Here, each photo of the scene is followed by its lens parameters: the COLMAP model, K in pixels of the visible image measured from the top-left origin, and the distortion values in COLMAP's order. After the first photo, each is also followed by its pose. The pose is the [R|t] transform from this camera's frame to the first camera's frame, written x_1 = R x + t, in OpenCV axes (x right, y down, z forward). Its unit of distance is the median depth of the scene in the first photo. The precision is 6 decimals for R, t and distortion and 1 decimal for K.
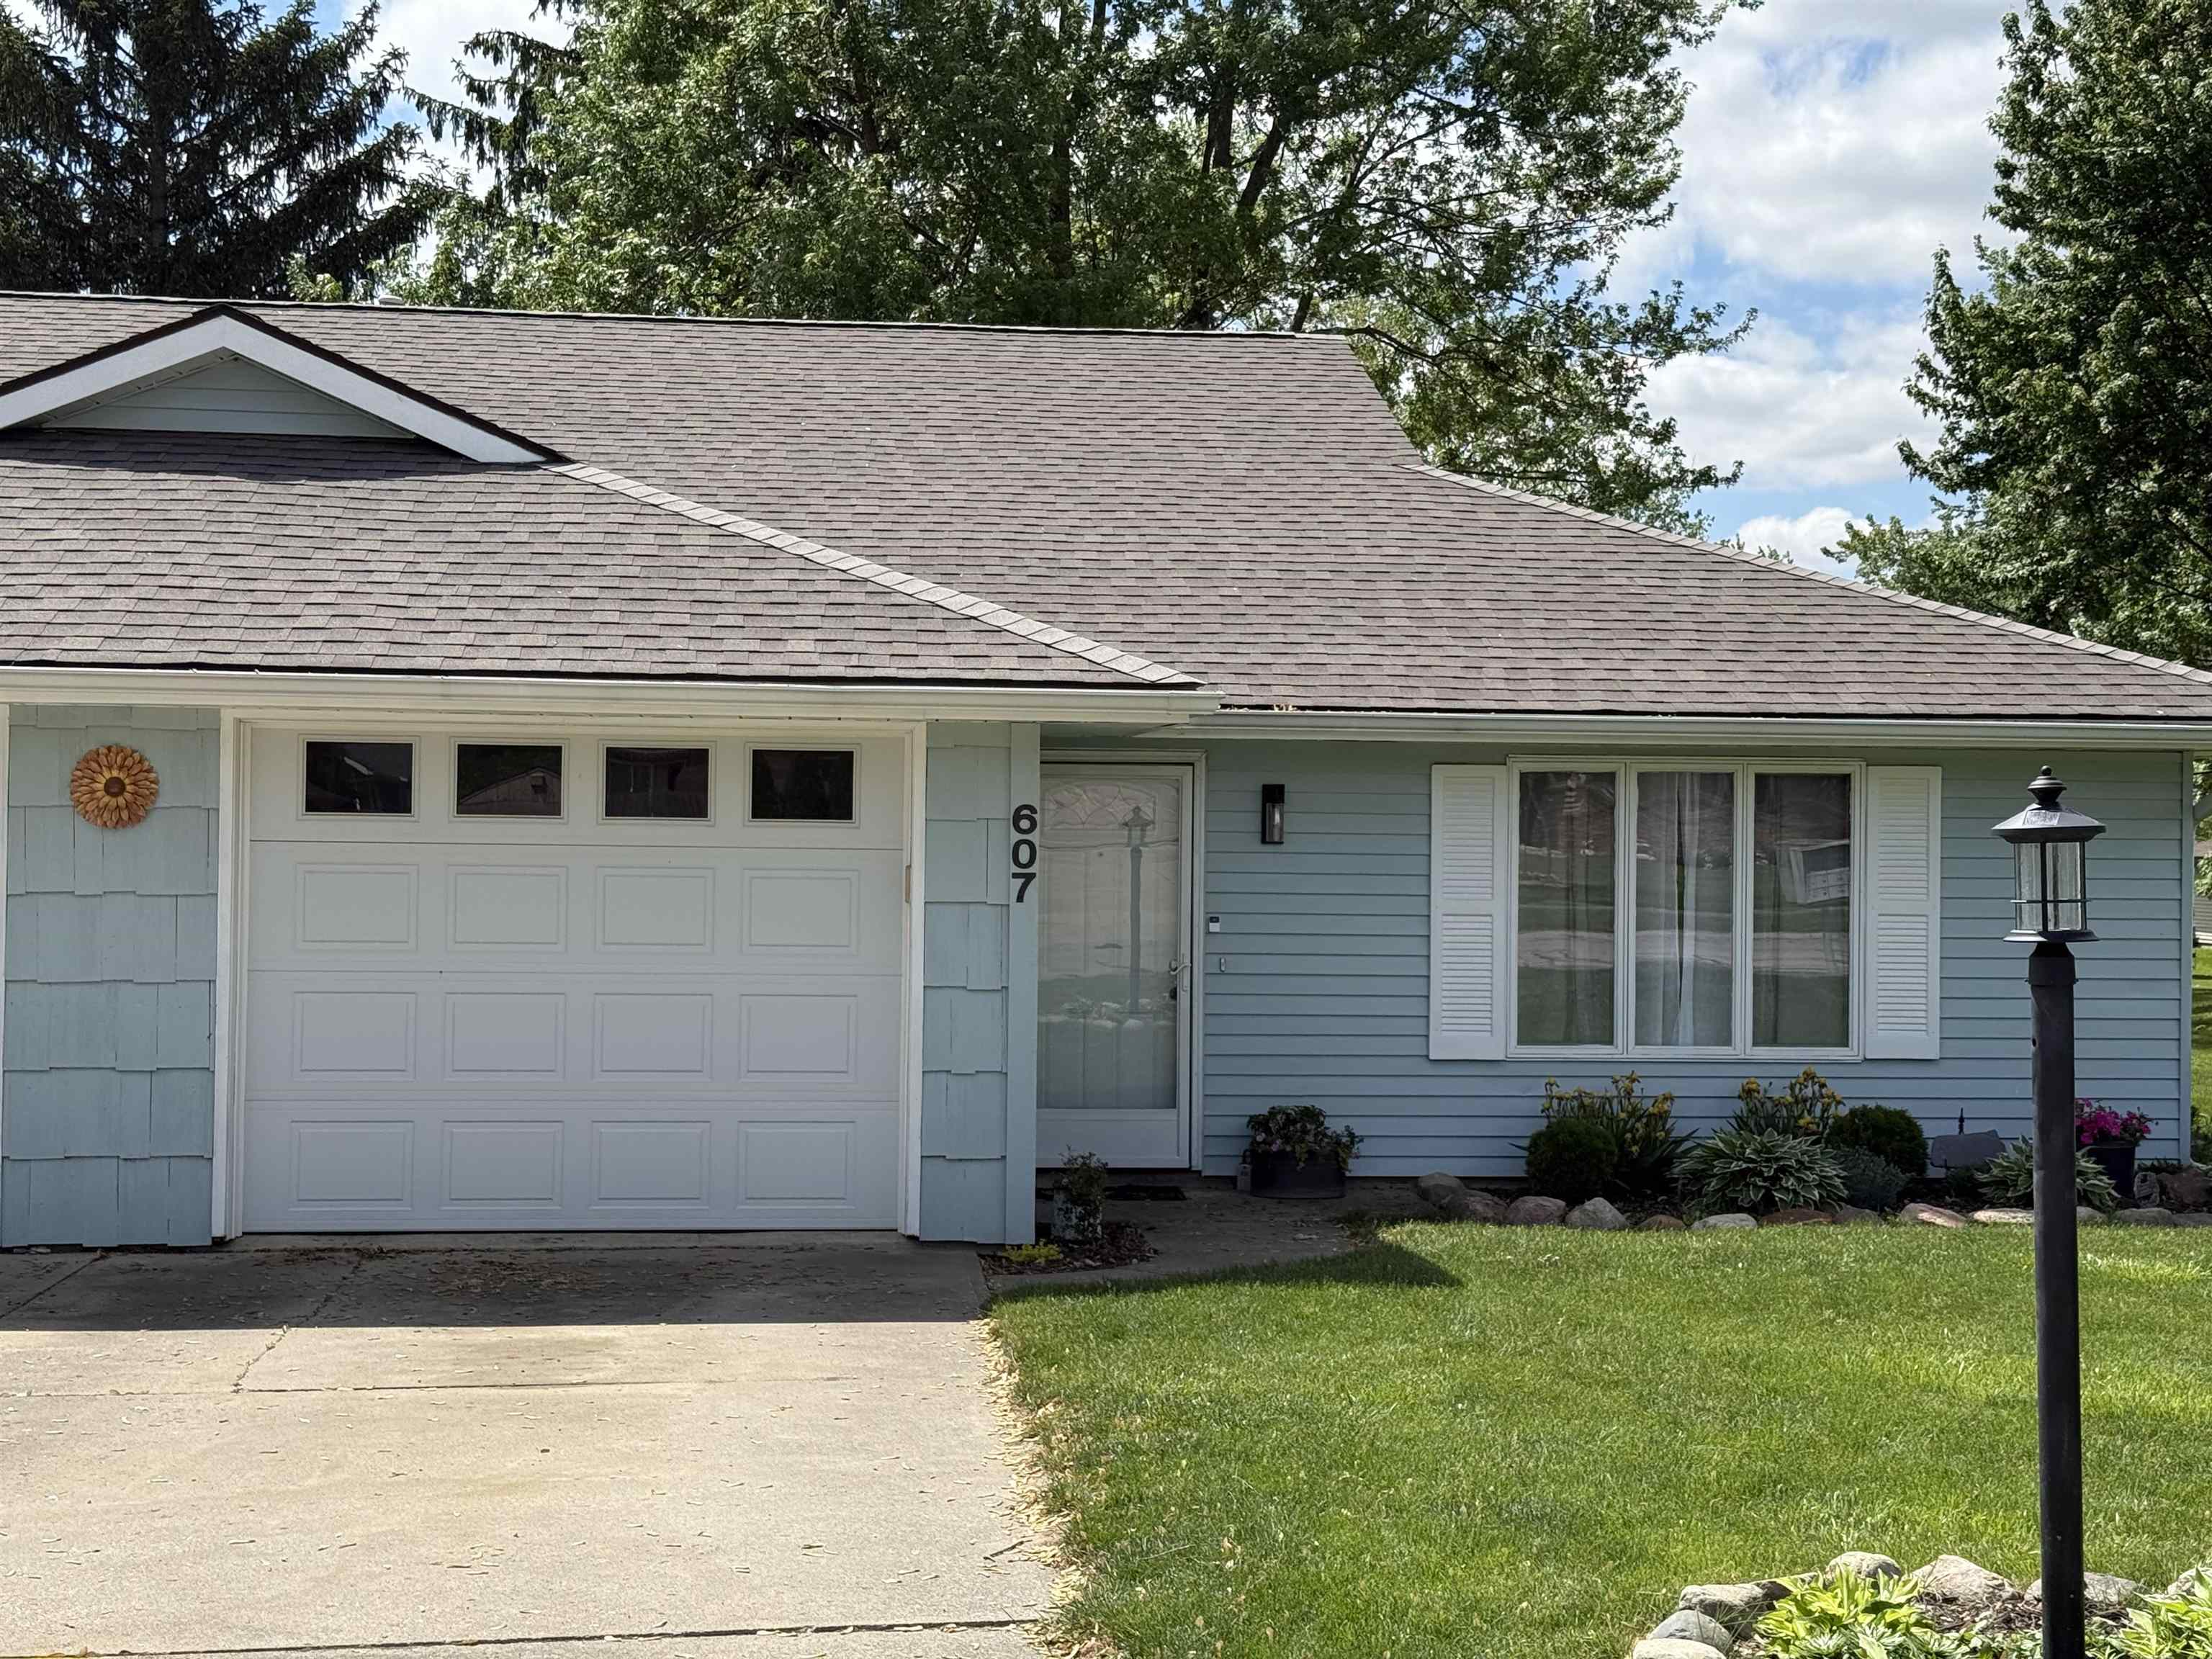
lens RADIAL K [[3030.3, 0, 1110.9], [0, 3030.3, 782.9], [0, 0, 1]] dist [0.078630, 0.000000]
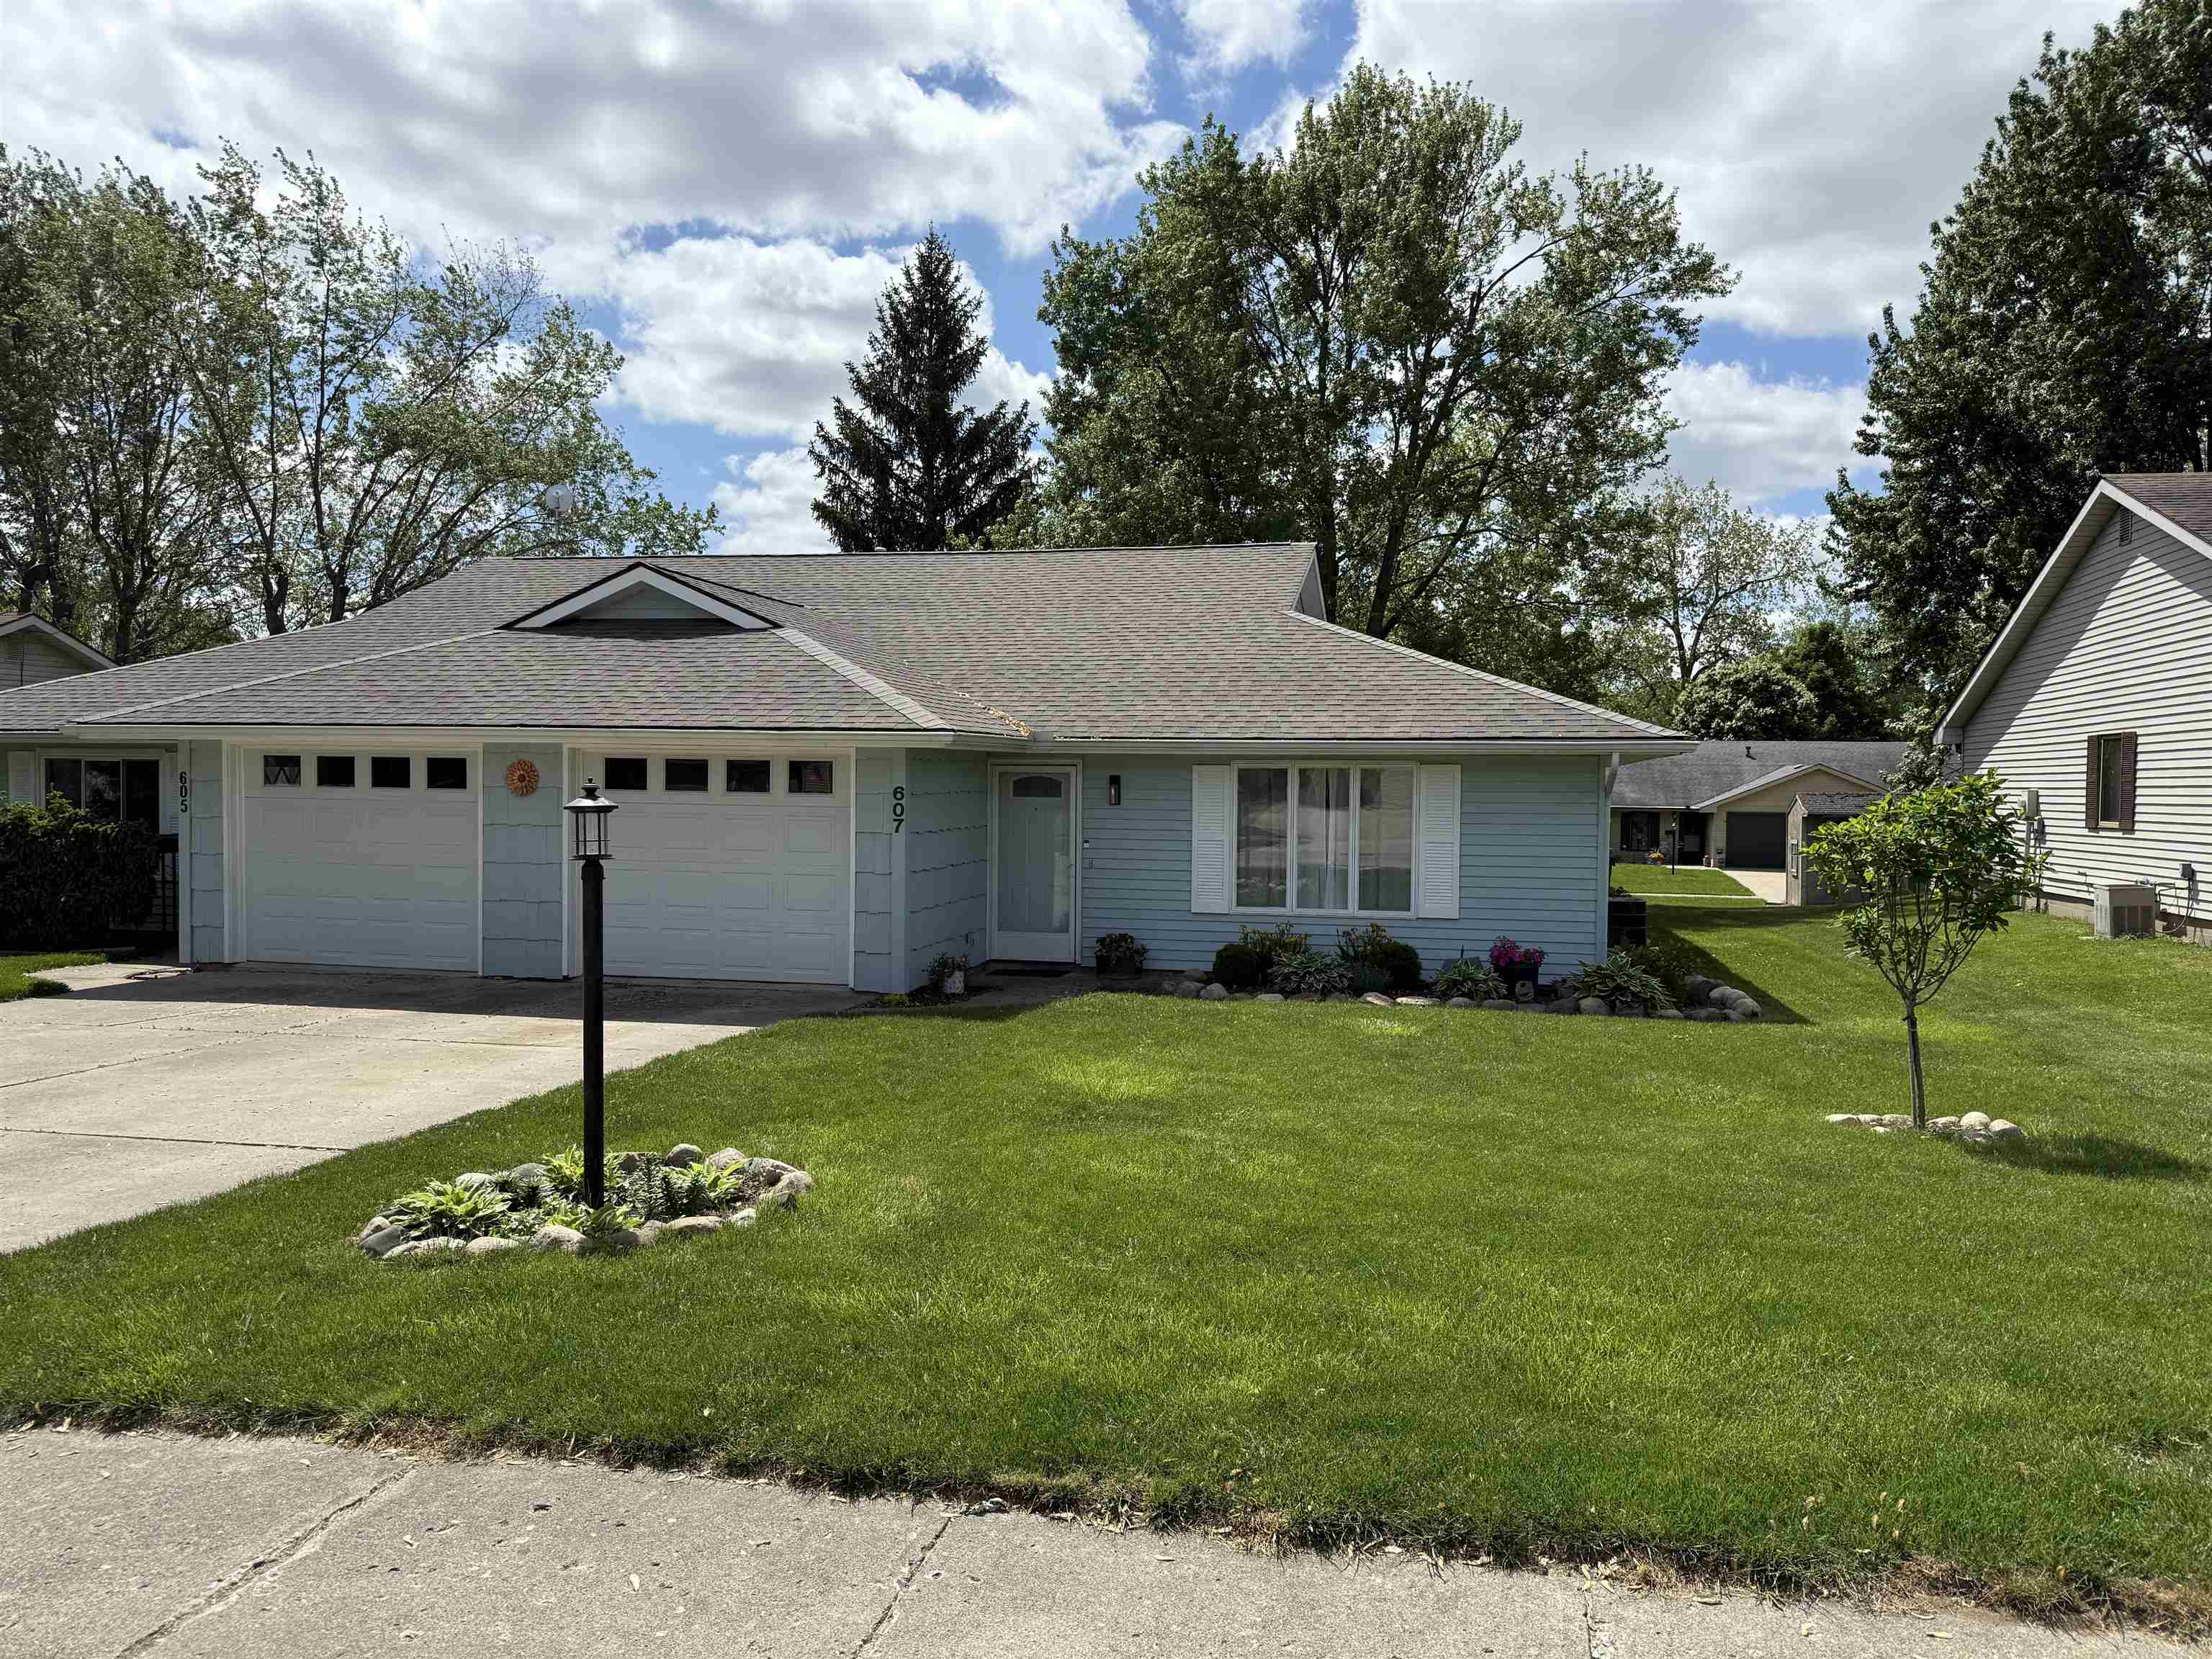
lens RADIAL K [[1528.3, 0, 1109.2], [0, 1528.3, 805.7], [0, 0, 1]] dist [0.048890, -0.049503]
pose [[0.951617, 0.004171, -0.307258, 0.362228], [0.003441, 0.999701, 0.024228, -0.003815], [0.307267, -0.024113, 0.951318, 0.029339]]
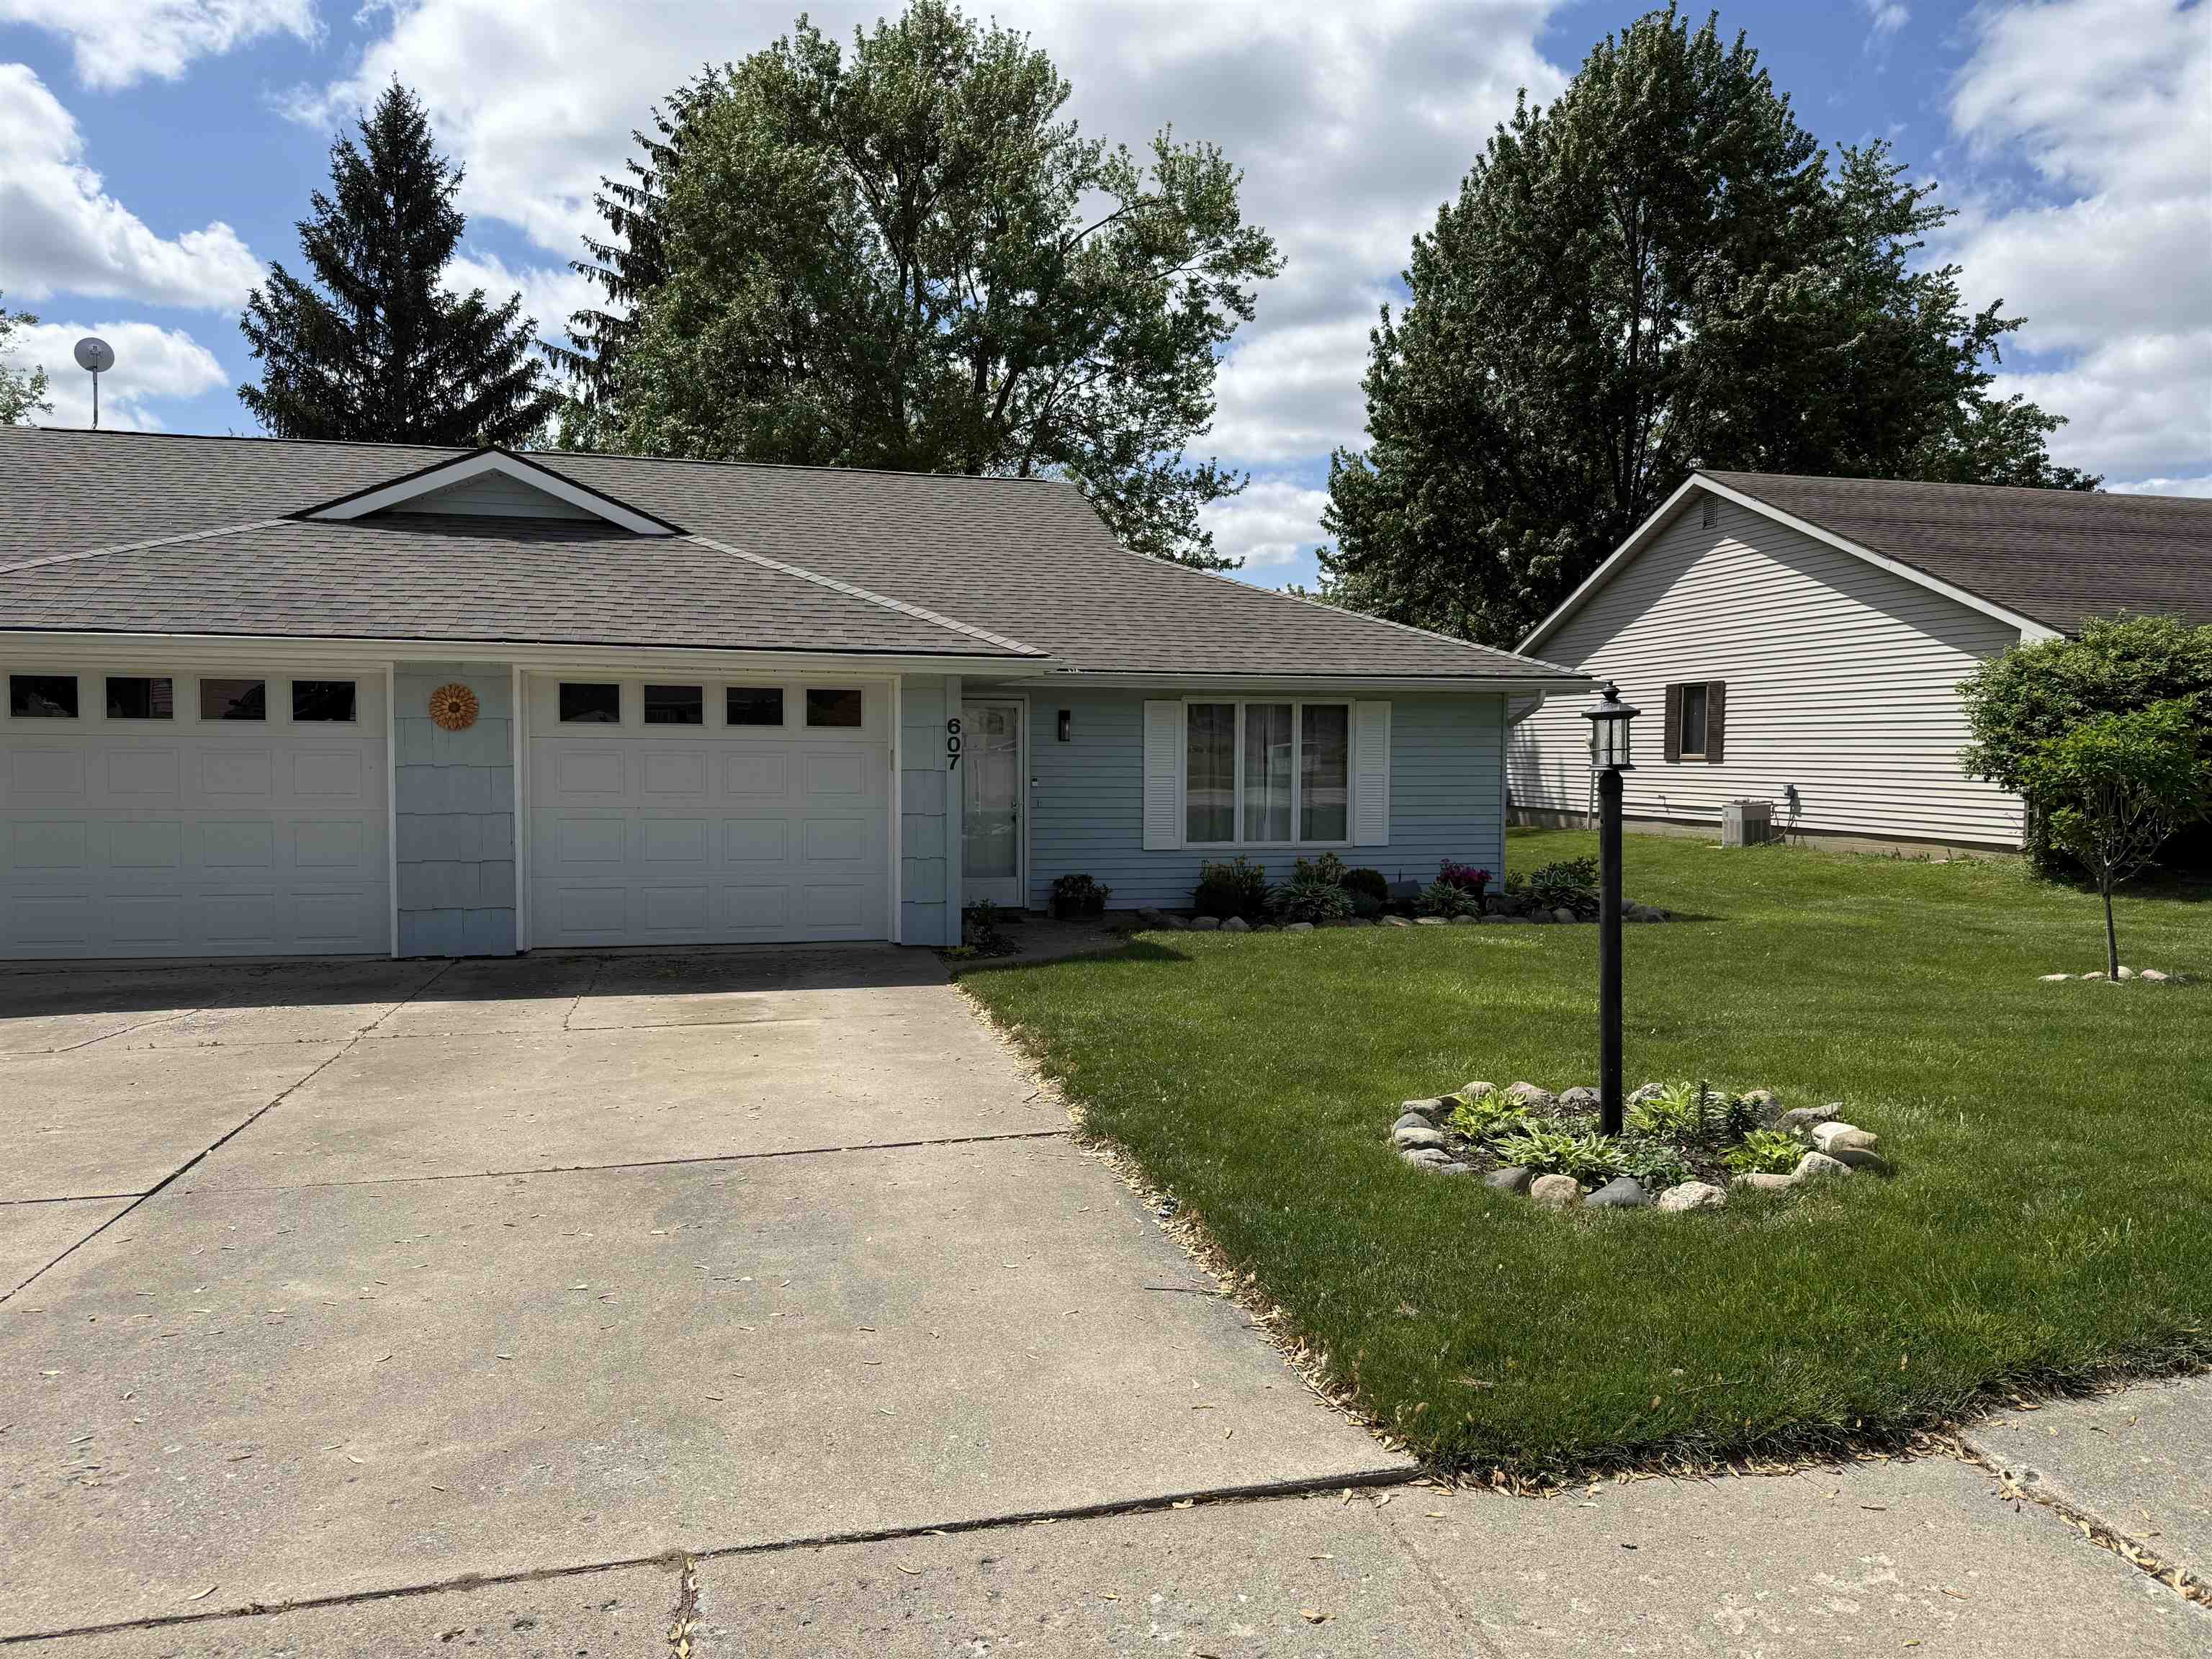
lens RADIAL K [[1528.3, 0, 1103.9], [0, 1528.3, 822.4], [0, 0, 1]] dist [0.048890, -0.049503]
pose [[0.990575, -0.010638, 0.136556, -0.054654], [0.001539, 0.997781, 0.066564, 0.007313], [-0.136961, -0.065726, 0.988393, 0.025793]]
